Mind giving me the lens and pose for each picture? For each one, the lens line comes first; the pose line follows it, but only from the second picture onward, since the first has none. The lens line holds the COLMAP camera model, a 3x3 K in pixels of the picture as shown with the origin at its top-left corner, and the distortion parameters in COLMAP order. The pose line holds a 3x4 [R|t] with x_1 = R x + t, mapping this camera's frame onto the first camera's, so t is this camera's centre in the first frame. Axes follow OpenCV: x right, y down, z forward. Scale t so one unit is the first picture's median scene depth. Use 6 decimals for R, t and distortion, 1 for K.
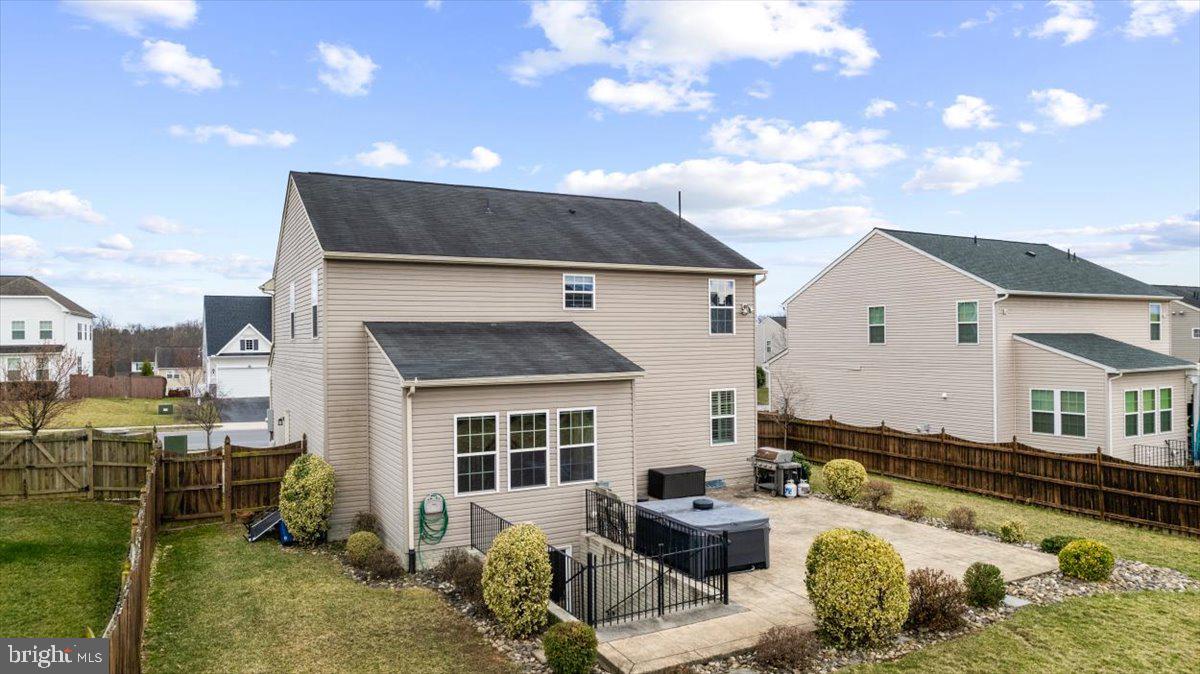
lens RADIAL K [[776.6, 0, 606.1], [0, 776.6, 341.2], [0, 0, 1]] dist [-0.034942, 0.004303]
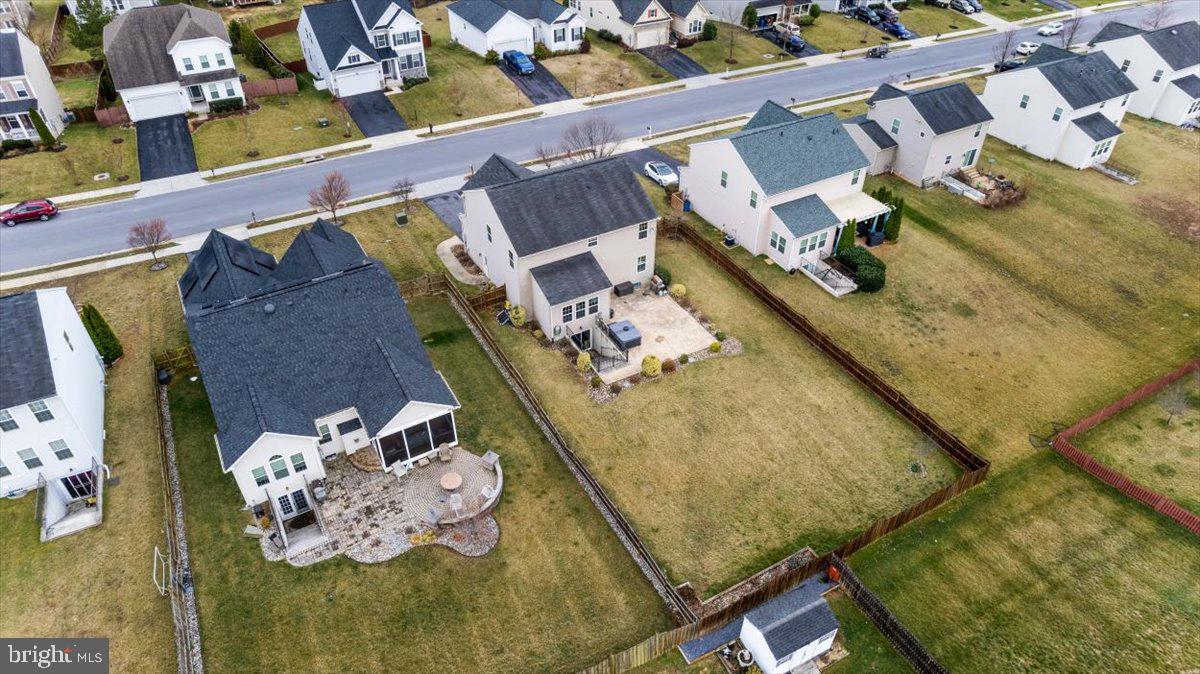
lens RADIAL K [[776.6, 0, 606.1], [0, 776.6, 341.2], [0, 0, 1]] dist [-0.034942, 0.004303]
pose [[0.999733, 0.005859, 0.022330, -0.058821], [-0.018546, 0.779812, 0.625739, -2.001710], [-0.013747, -0.625987, 0.779712, -1.921274]]
